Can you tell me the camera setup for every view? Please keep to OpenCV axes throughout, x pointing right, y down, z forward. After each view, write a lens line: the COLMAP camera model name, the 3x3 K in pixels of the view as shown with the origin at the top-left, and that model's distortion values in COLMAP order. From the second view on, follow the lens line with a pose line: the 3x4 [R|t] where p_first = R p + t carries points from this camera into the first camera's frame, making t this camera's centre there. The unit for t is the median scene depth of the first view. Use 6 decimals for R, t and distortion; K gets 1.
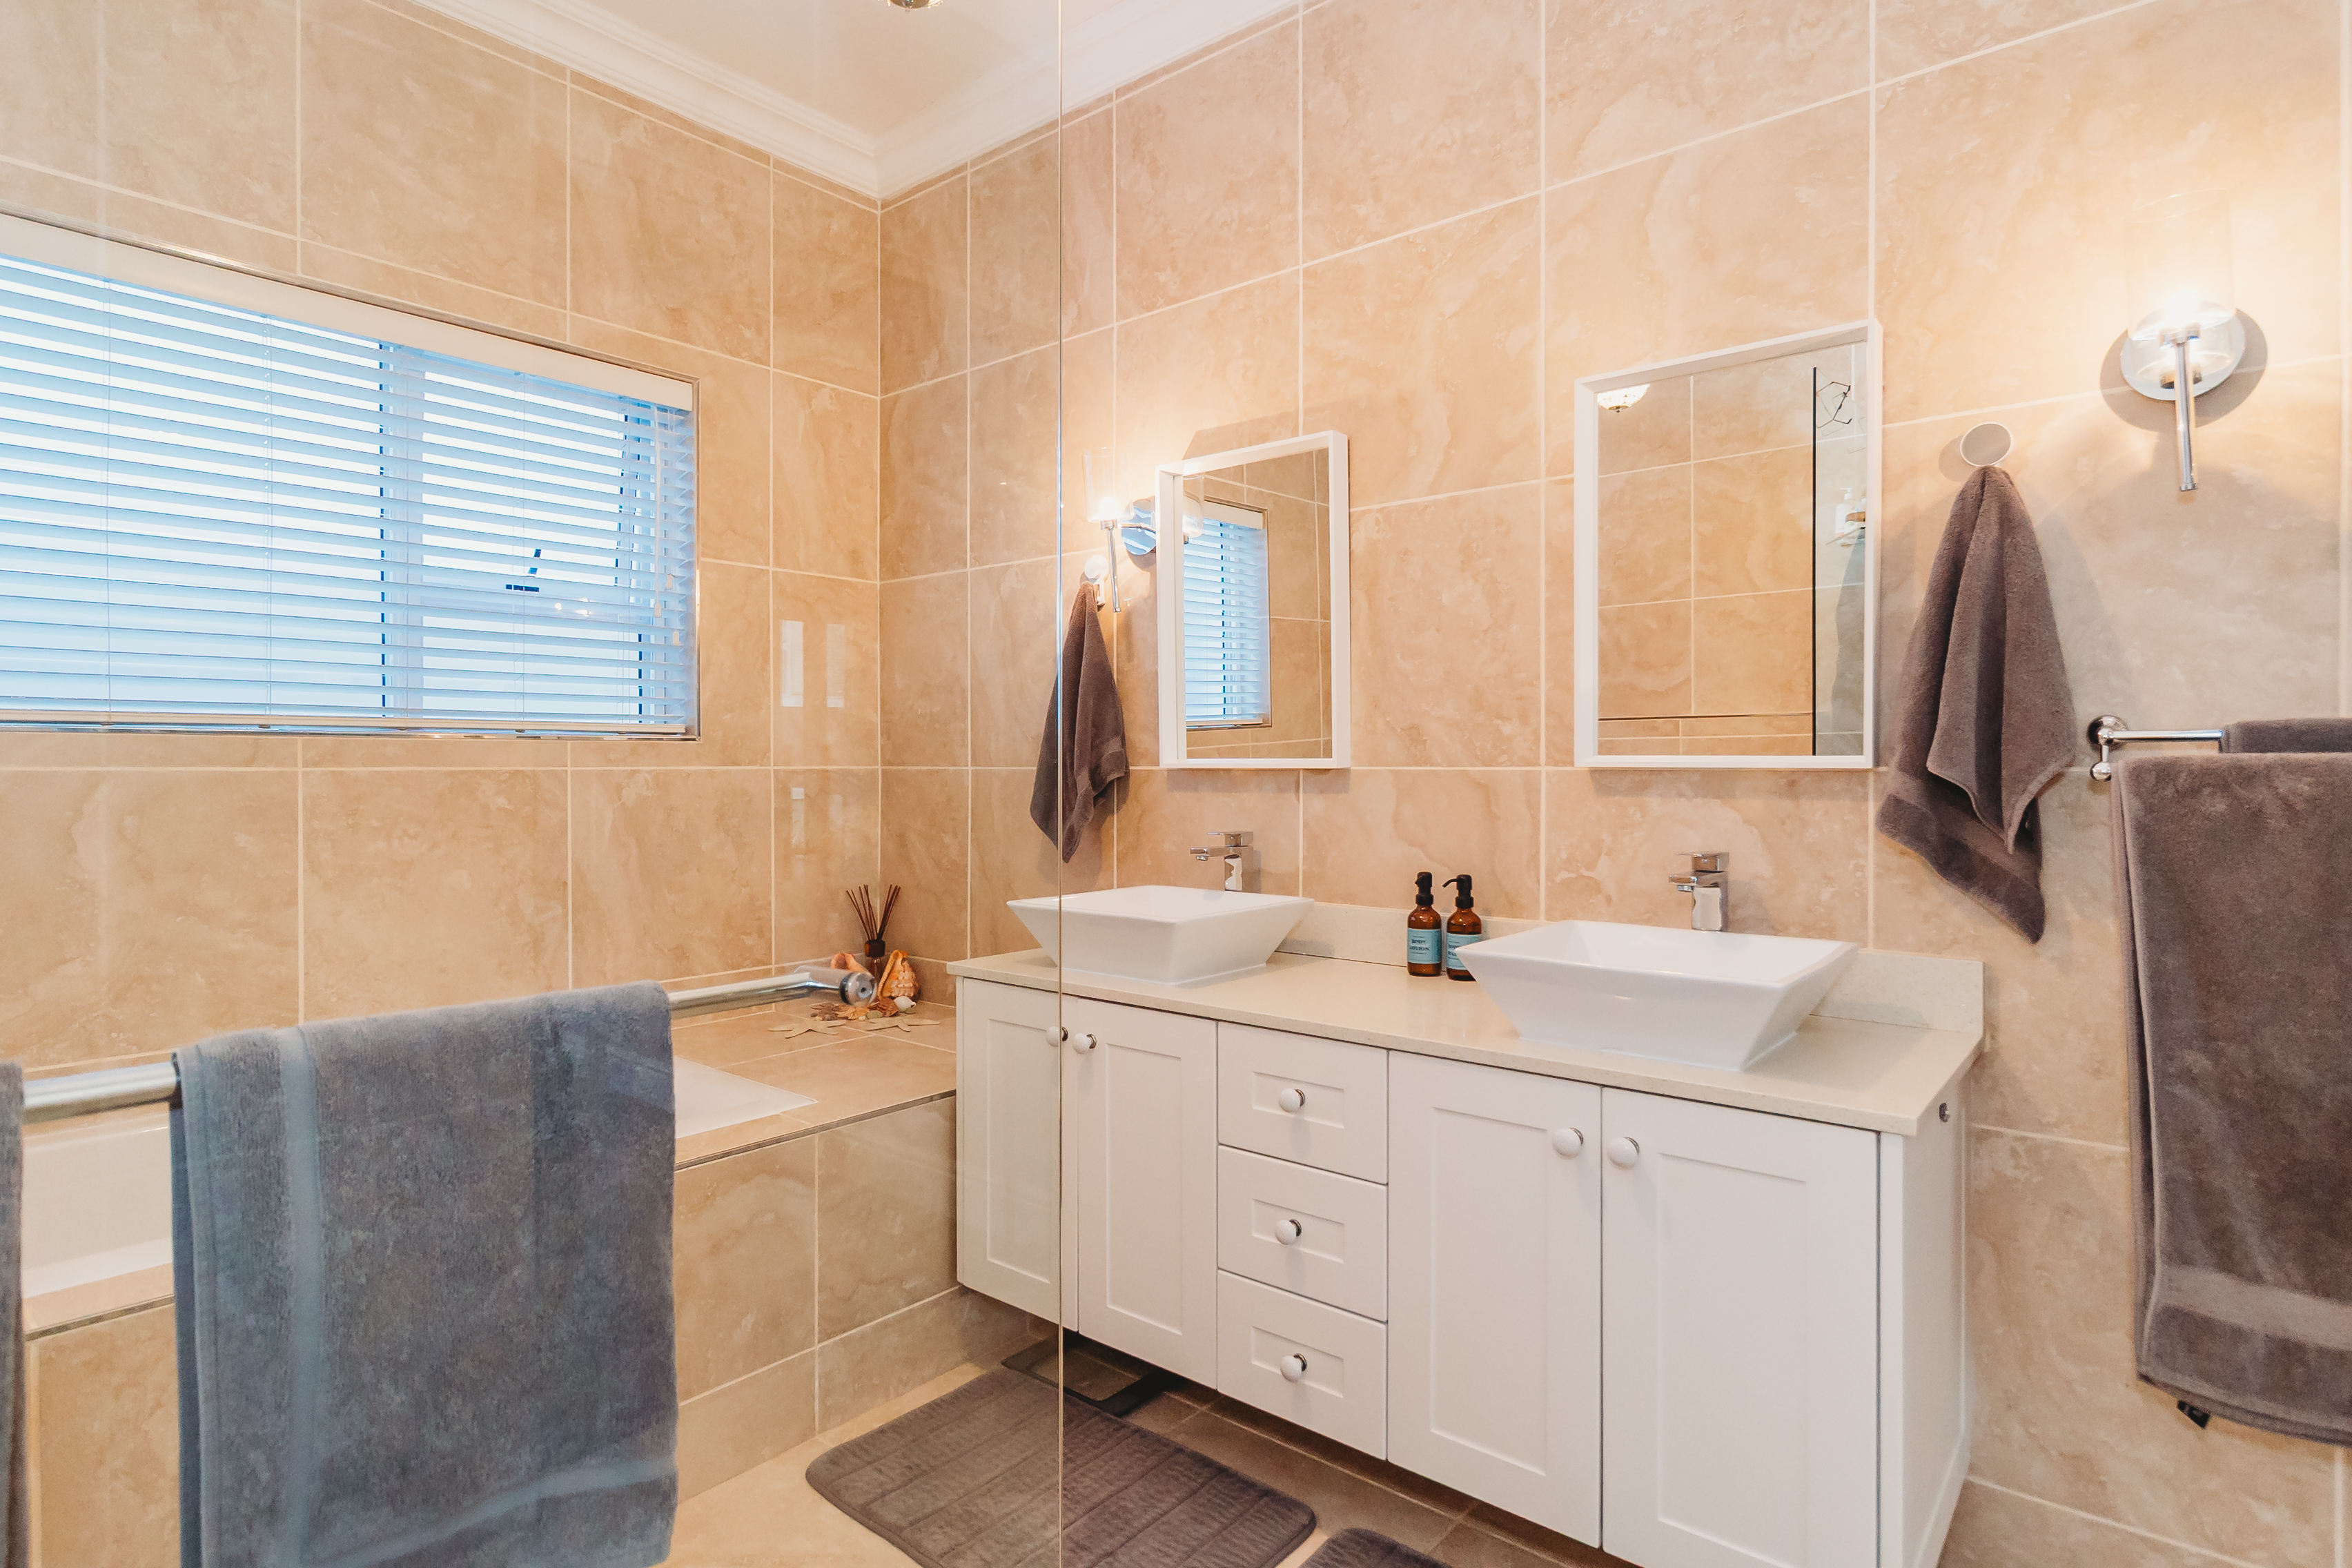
lens RADIAL K [[1244.7, 0, 1176.3], [0, 1244.7, 778.4], [0, 0, 1]] dist [0.002361, -0.000348]
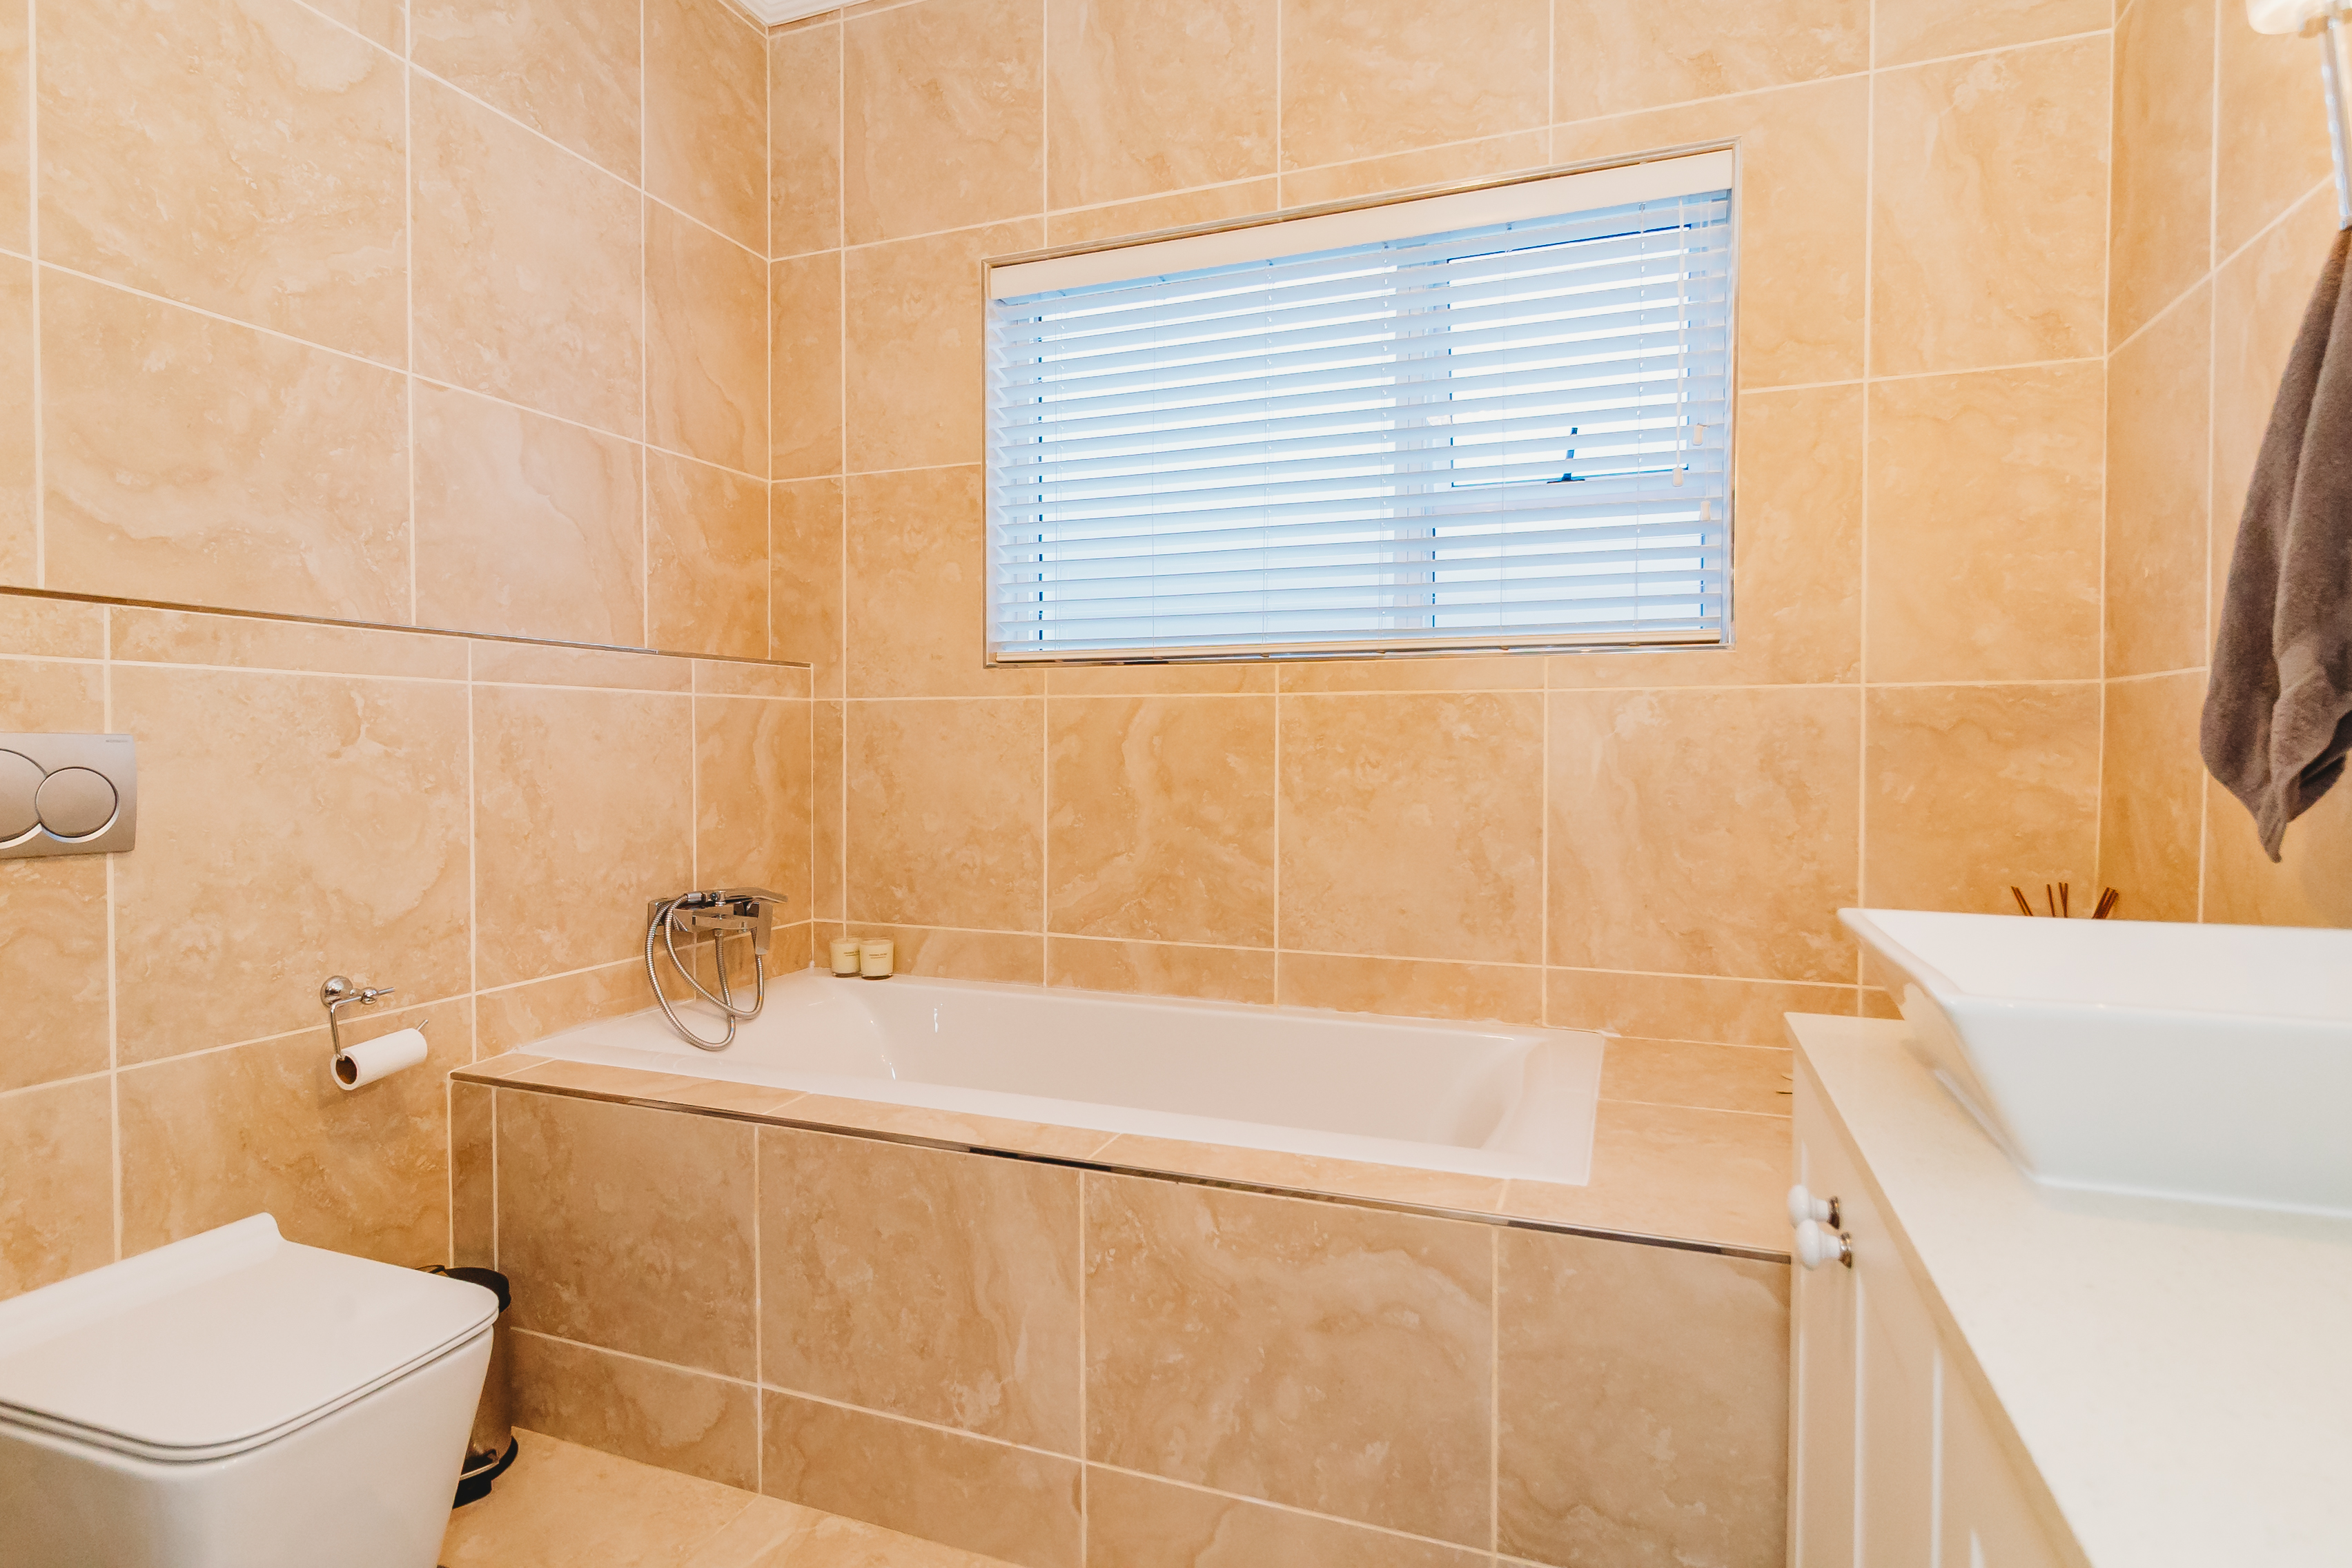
lens RADIAL K [[1244.7, 0, 1170.8], [0, 1244.7, 769.7], [0, 0, 1]] dist [0.002361, -0.000348]
pose [[0.315097, 0.020430, -0.948839, 0.225795], [-0.010414, 0.999783, 0.018068, 0.034285], [0.949002, 0.004188, 0.315242, 0.547324]]
